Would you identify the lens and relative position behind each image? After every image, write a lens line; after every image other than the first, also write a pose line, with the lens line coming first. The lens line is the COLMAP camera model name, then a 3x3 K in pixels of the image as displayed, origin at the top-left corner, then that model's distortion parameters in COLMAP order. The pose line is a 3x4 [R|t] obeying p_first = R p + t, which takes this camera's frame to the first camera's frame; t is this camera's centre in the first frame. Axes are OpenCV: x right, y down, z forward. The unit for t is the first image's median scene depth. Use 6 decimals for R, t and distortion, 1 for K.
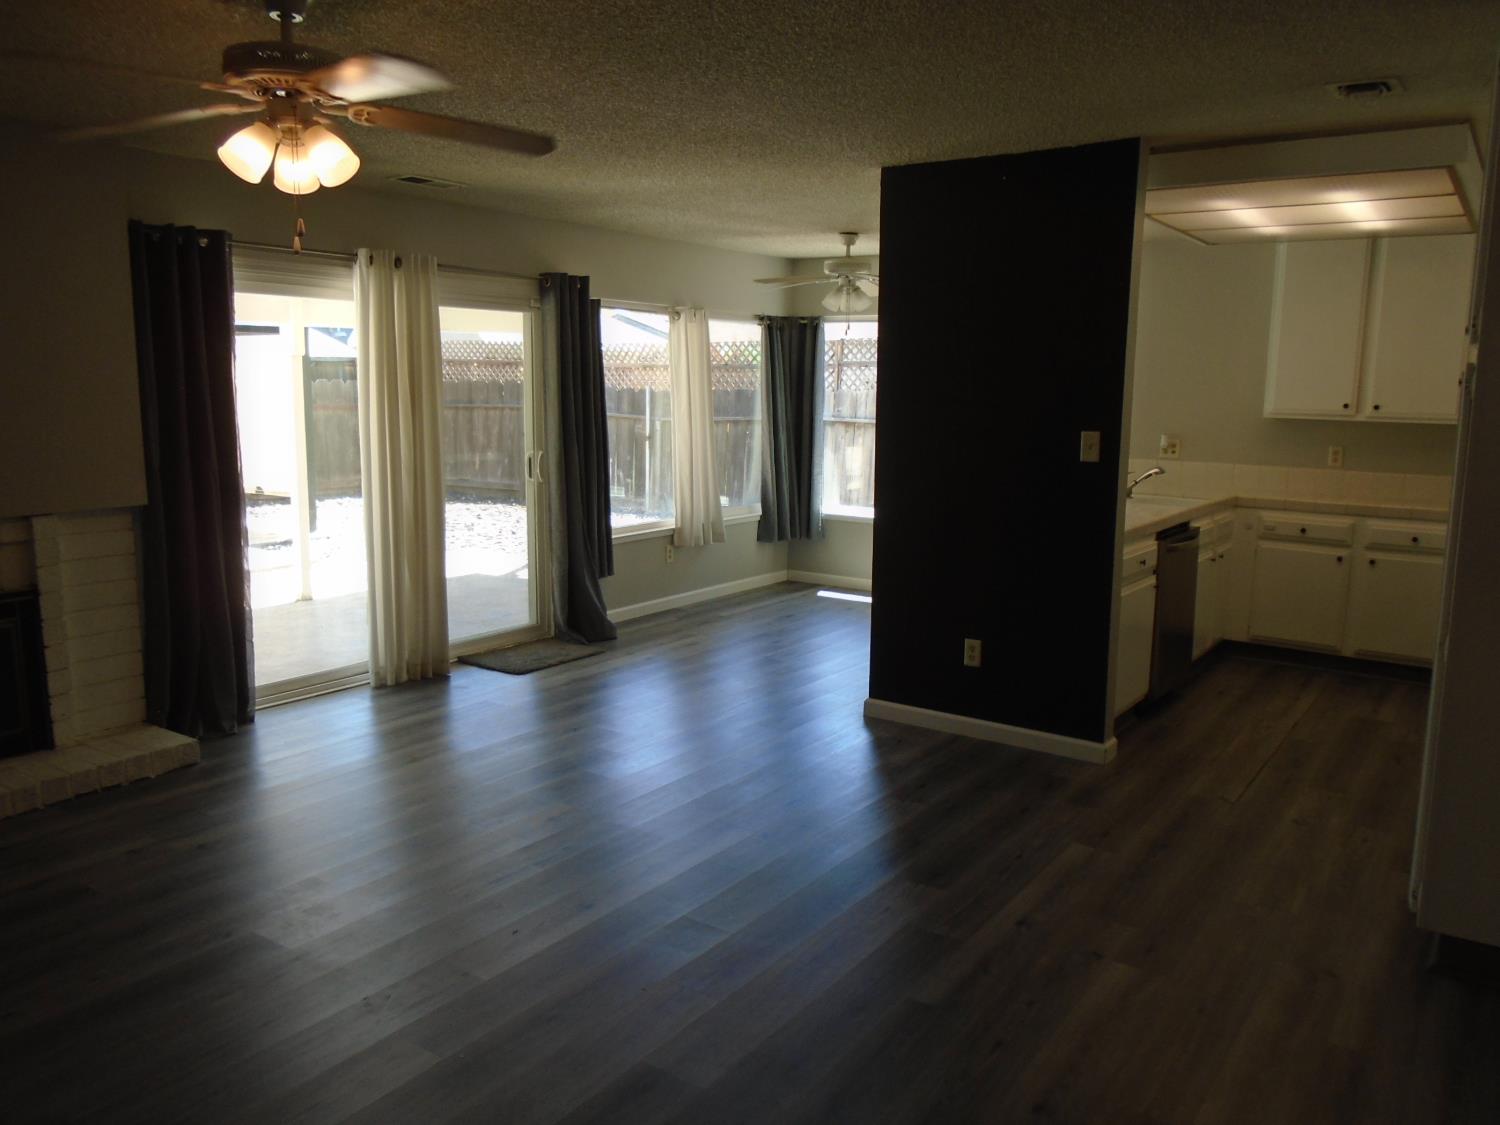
lens RADIAL K [[1132.8, 0, 758.6], [0, 1132.8, 558.7], [0, 0, 1]] dist [-0.033643, 0.020304]
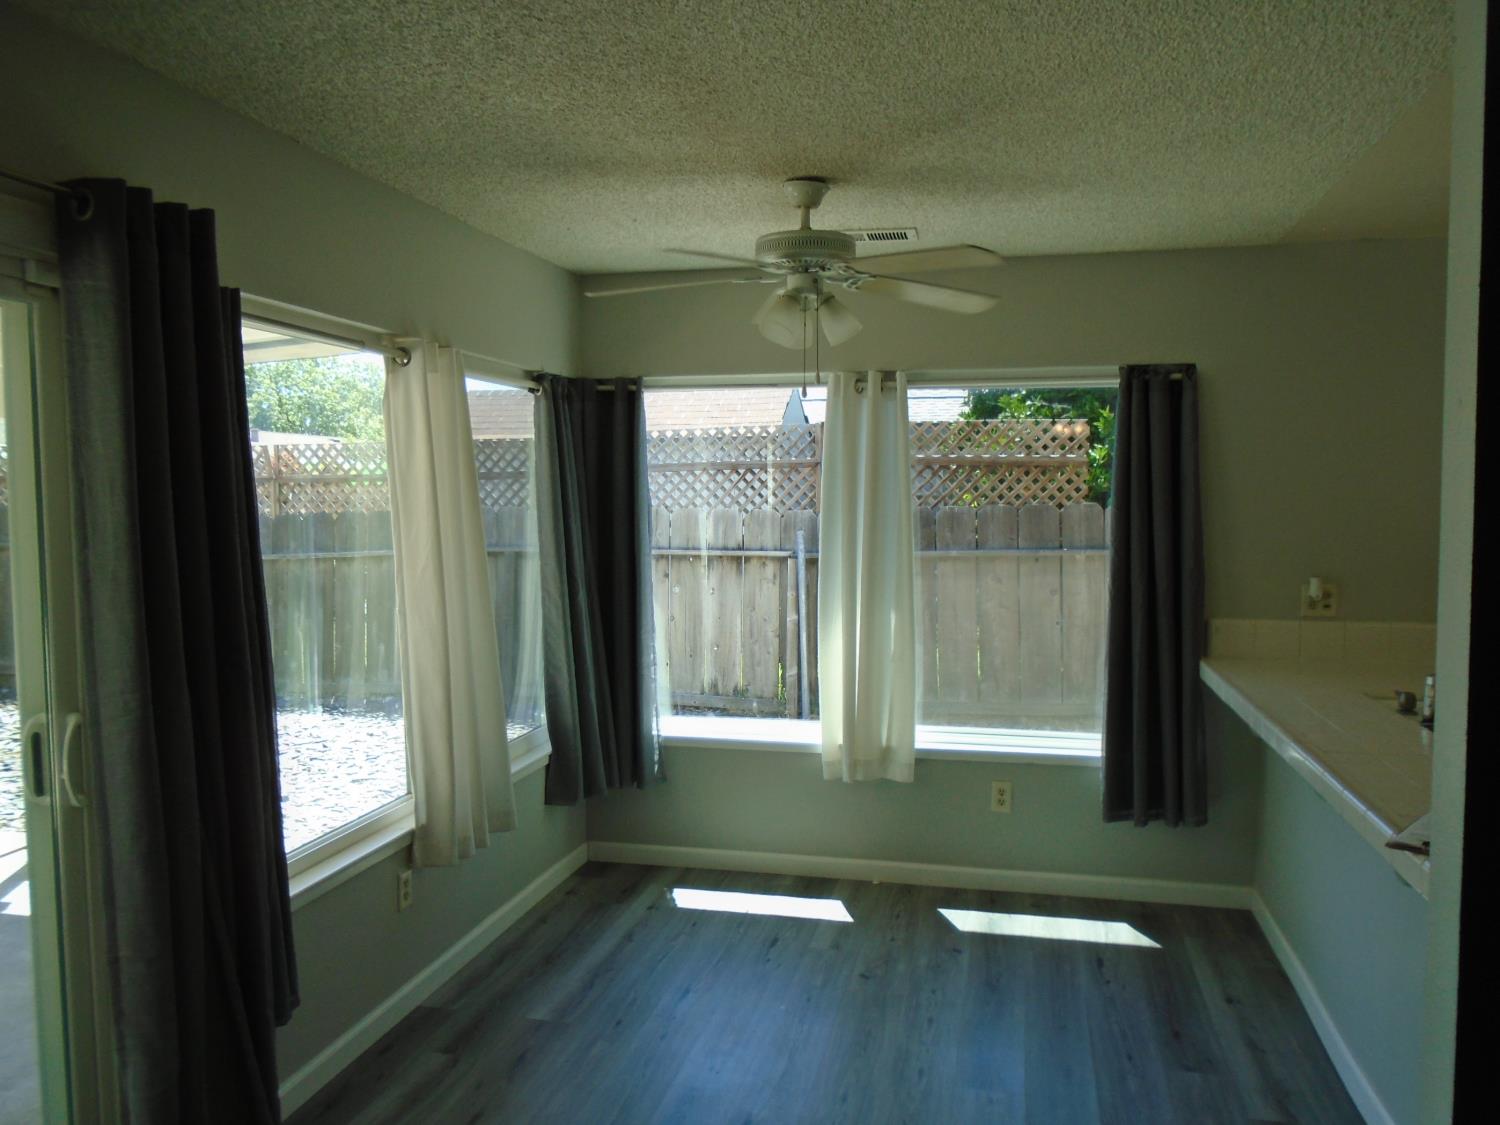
lens RADIAL K [[1132.8, 0, 754.0], [0, 1132.8, 564.0], [0, 0, 1]] dist [-0.033643, 0.020304]
pose [[0.928866, -0.038249, 0.368435, -0.110878], [0.072327, 0.994237, -0.079126, -0.086970], [-0.363285, 0.100145, 0.926280, 0.541201]]
